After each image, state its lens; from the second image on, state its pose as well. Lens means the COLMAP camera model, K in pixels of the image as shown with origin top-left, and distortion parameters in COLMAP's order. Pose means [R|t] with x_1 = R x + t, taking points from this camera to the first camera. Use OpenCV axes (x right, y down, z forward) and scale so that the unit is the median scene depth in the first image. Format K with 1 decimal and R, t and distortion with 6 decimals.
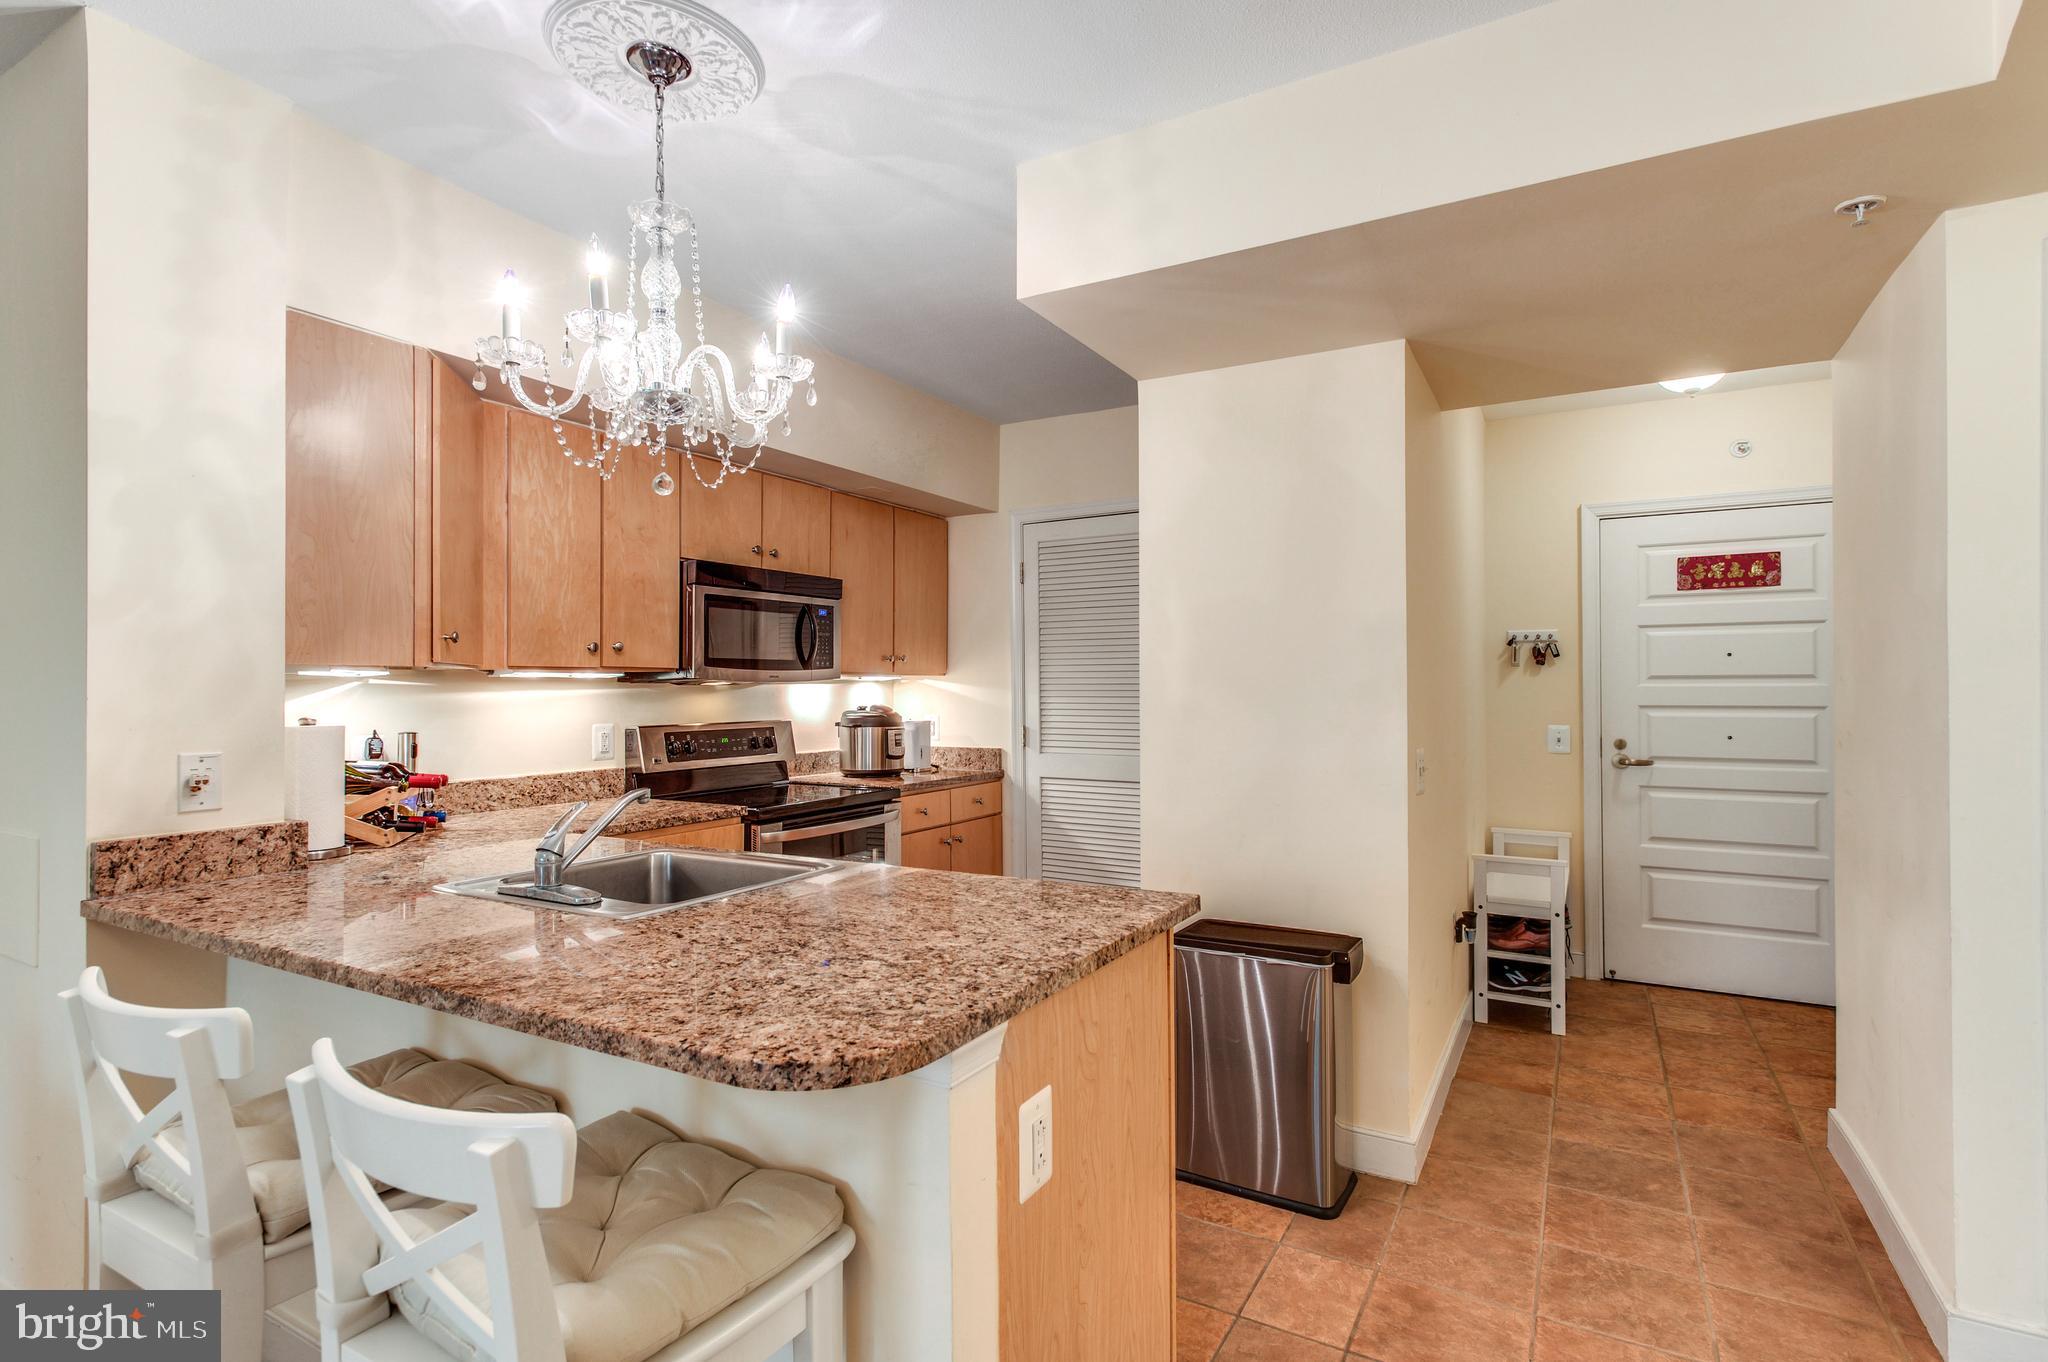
lens RADIAL K [[978.4, 0, 1024.0], [0, 978.4, 681.0], [0, 0, 1]] dist [0.010379, -0.000383]
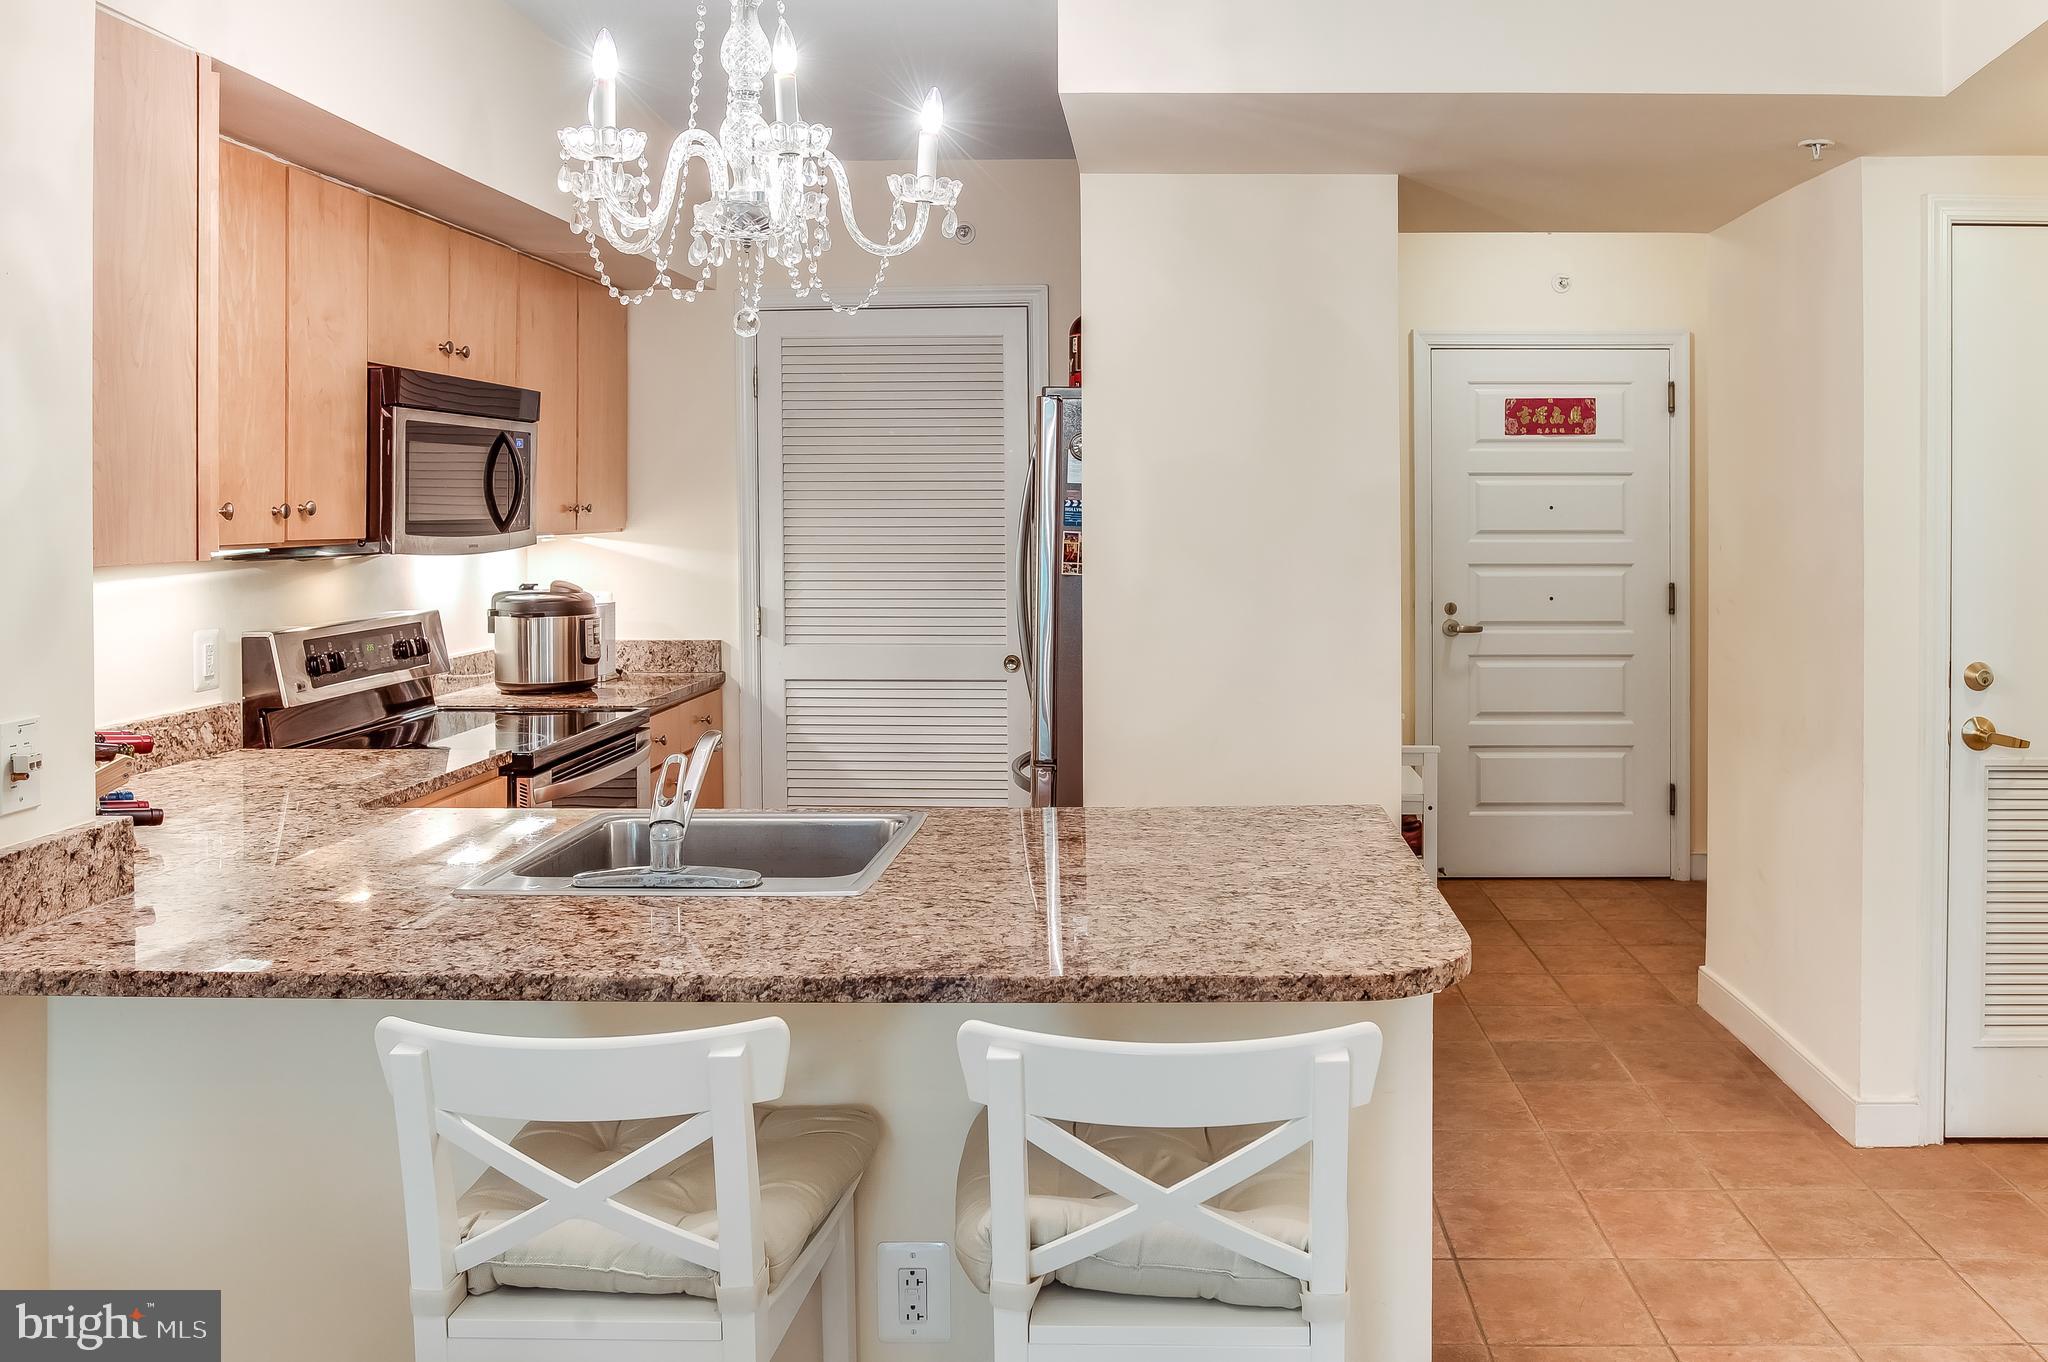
lens RADIAL K [[1556.0, 0, 1144.4], [0, 1556.0, 517.4], [0, 0, 1]] dist [-0.028510, -0.003980]
pose [[0.877523, -0.000726, 0.479533, -0.342569], [-0.004318, 0.999946, 0.009417, -0.033410], [-0.479514, -0.010334, 0.877473, -0.093906]]
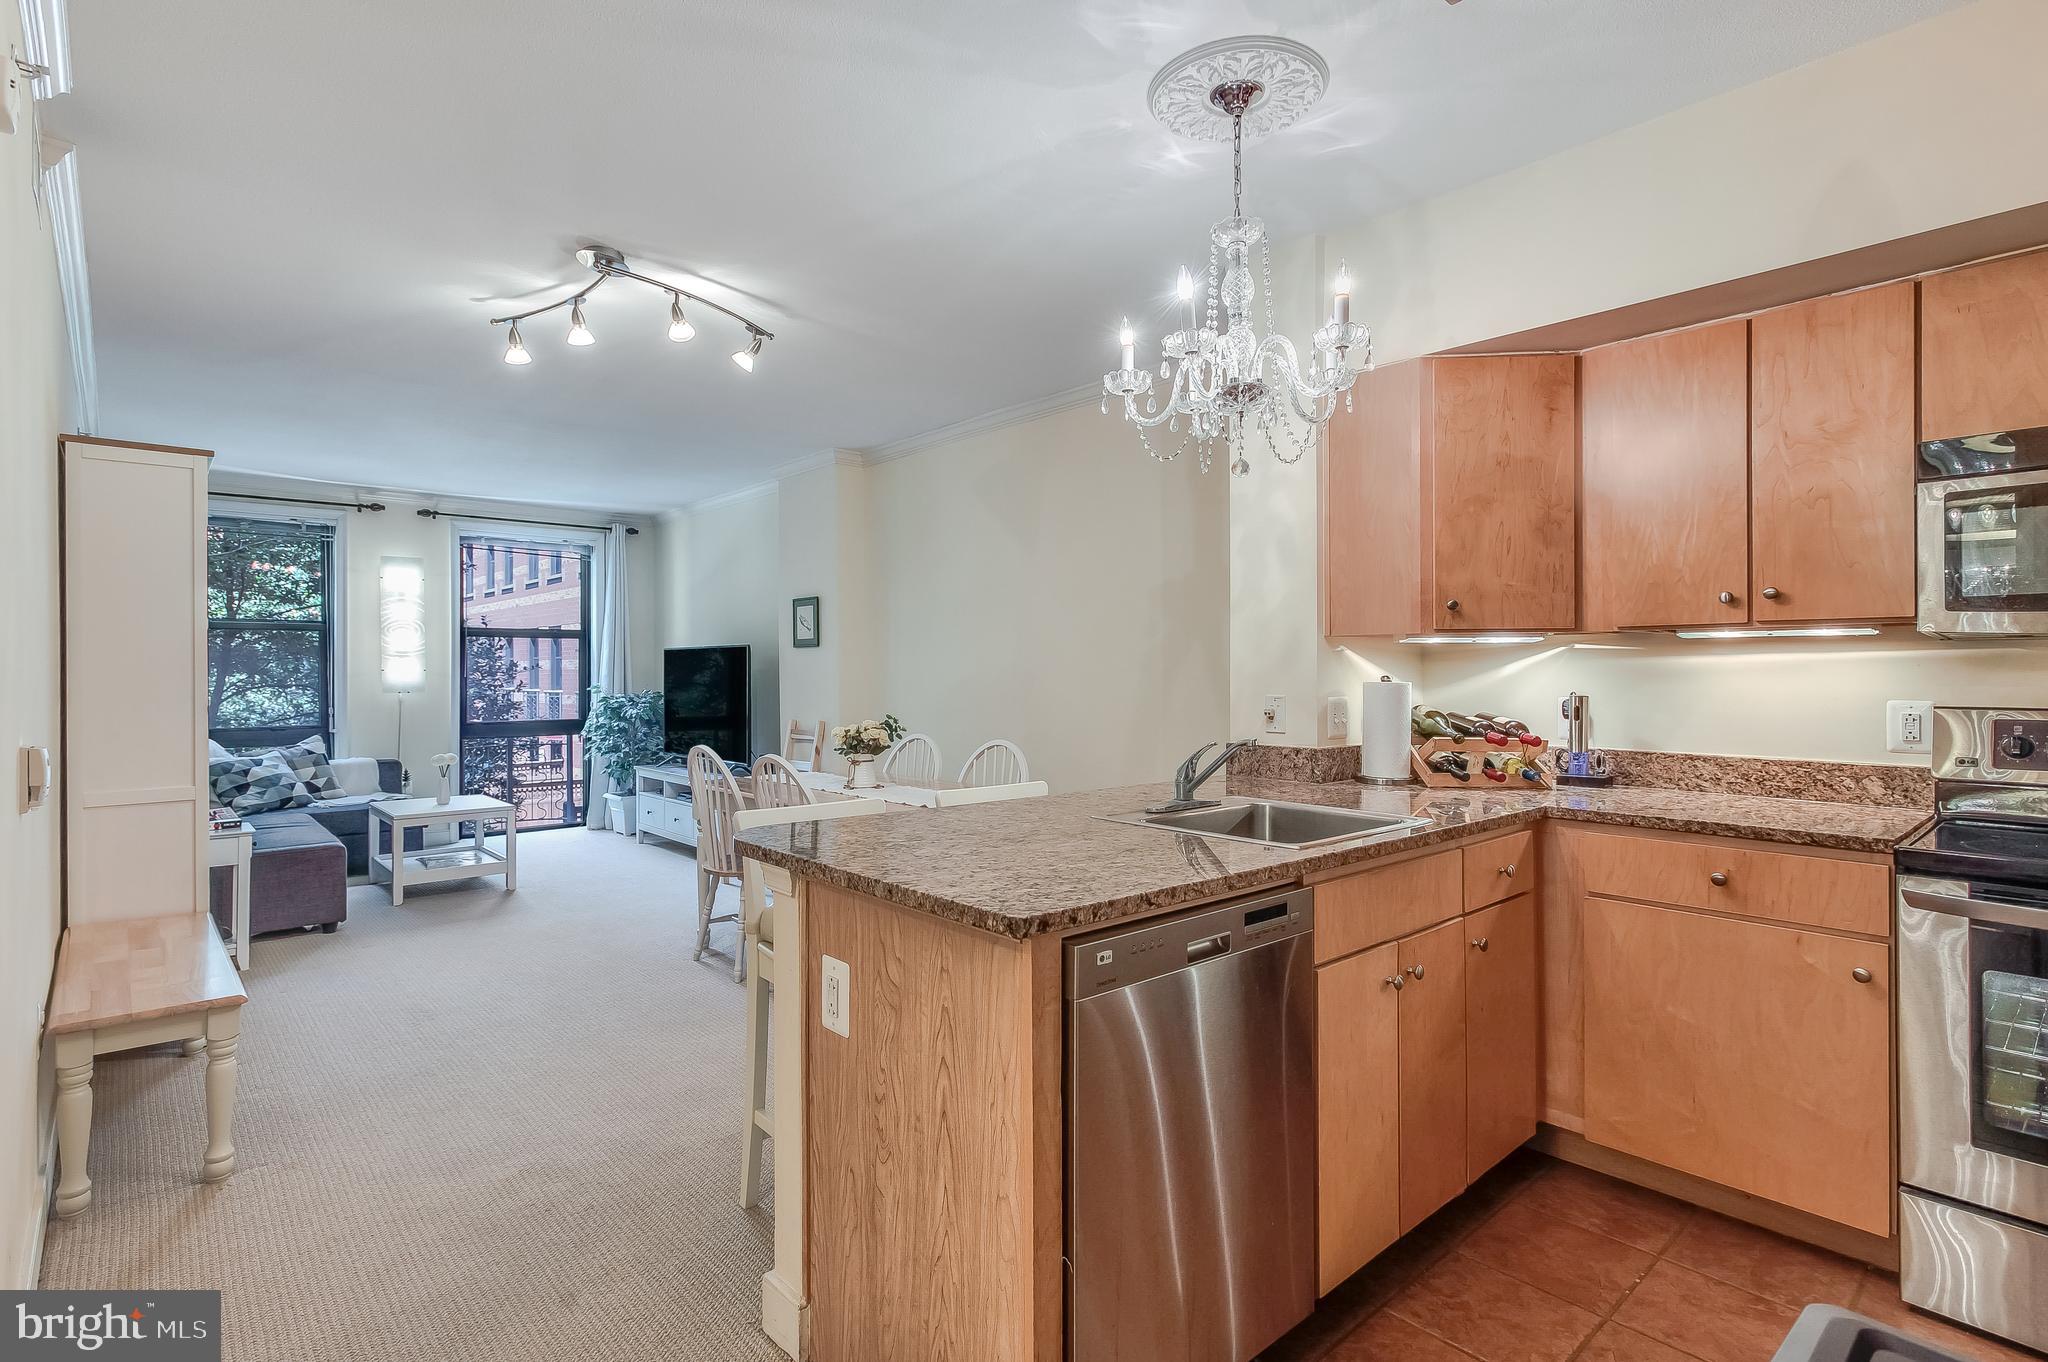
lens RADIAL K [[1032.3, 0, 1009.4], [0, 1032.3, 668.7], [0, 0, 1]] dist [0.002128, 0.001011]
pose [[-0.333214, 0.003894, -0.942843, 0.428482], [0.009633, 0.999953, 0.000725, 0.013148], [0.942802, -0.008841, -0.333236, 0.585755]]
